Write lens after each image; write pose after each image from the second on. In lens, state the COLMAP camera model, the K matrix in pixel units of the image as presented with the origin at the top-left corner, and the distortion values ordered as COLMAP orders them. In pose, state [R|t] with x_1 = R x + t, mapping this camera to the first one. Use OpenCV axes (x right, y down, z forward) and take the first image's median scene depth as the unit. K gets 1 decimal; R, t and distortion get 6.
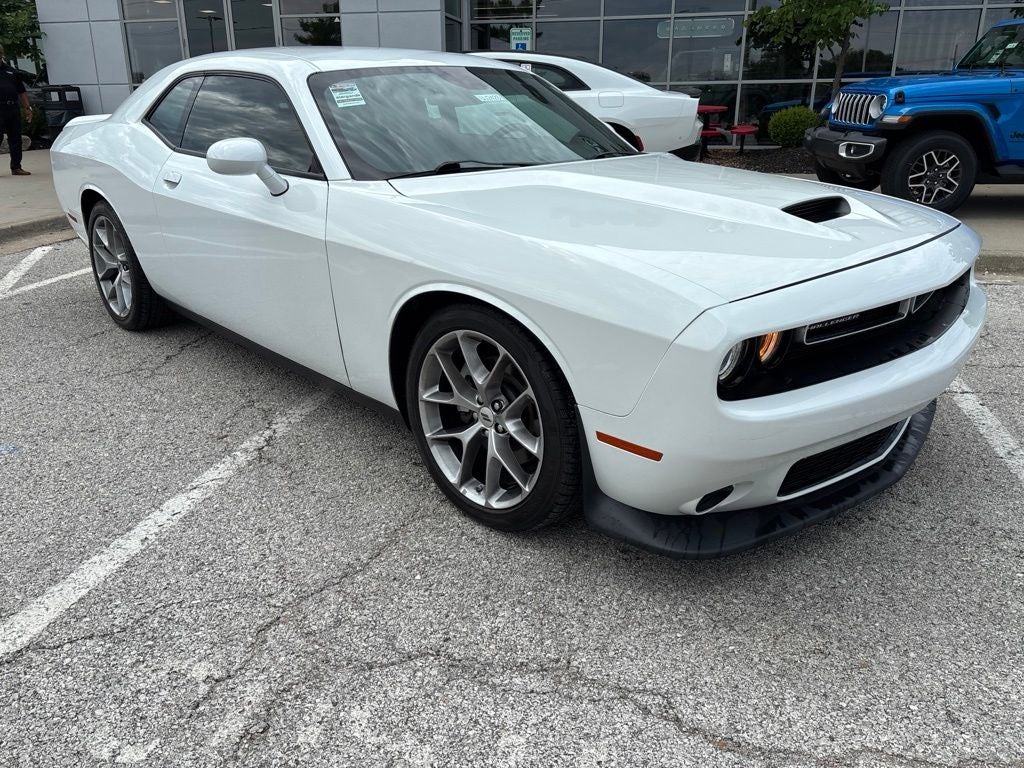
lens RADIAL K [[775.8, 0, 509.1], [0, 775.8, 389.5], [0, 0, 1]] dist [0.048426, -0.058434]
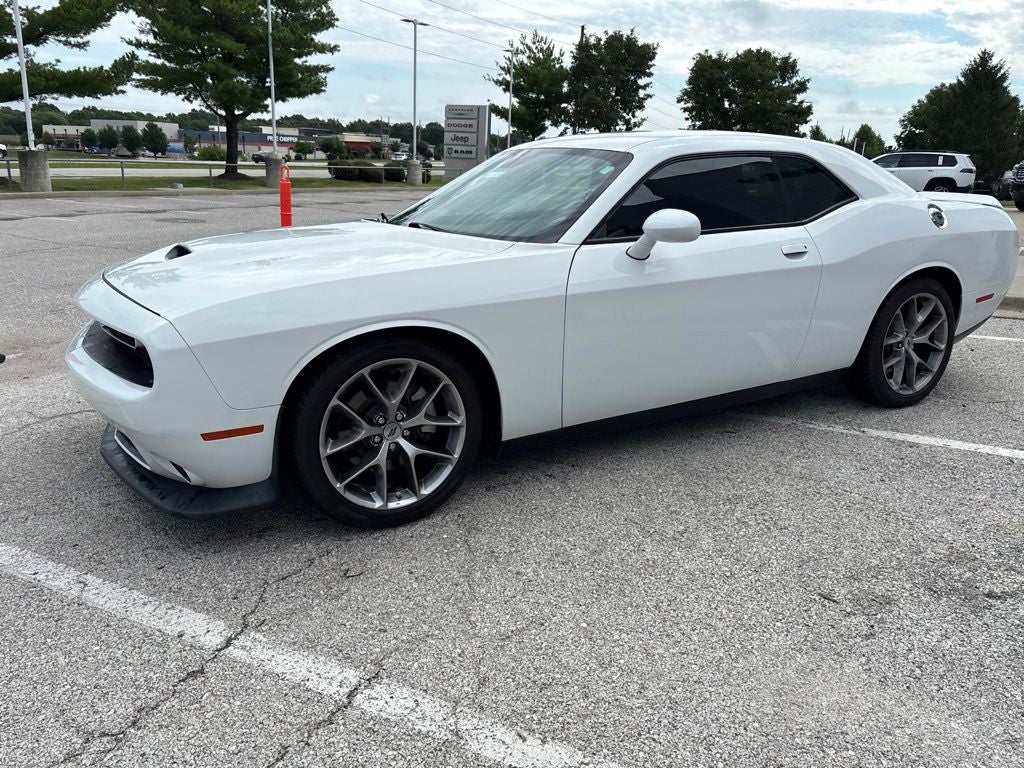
lens RADIAL K [[775.8, 0, 509.8], [0, 775.8, 376.2], [0, 0, 1]] dist [0.048426, -0.058434]
pose [[-0.244702, 0.253413, -0.935897, 1.480609], [-0.354148, 0.875192, 0.329573, -0.653555], [0.902607, 0.412093, -0.124415, 1.676489]]
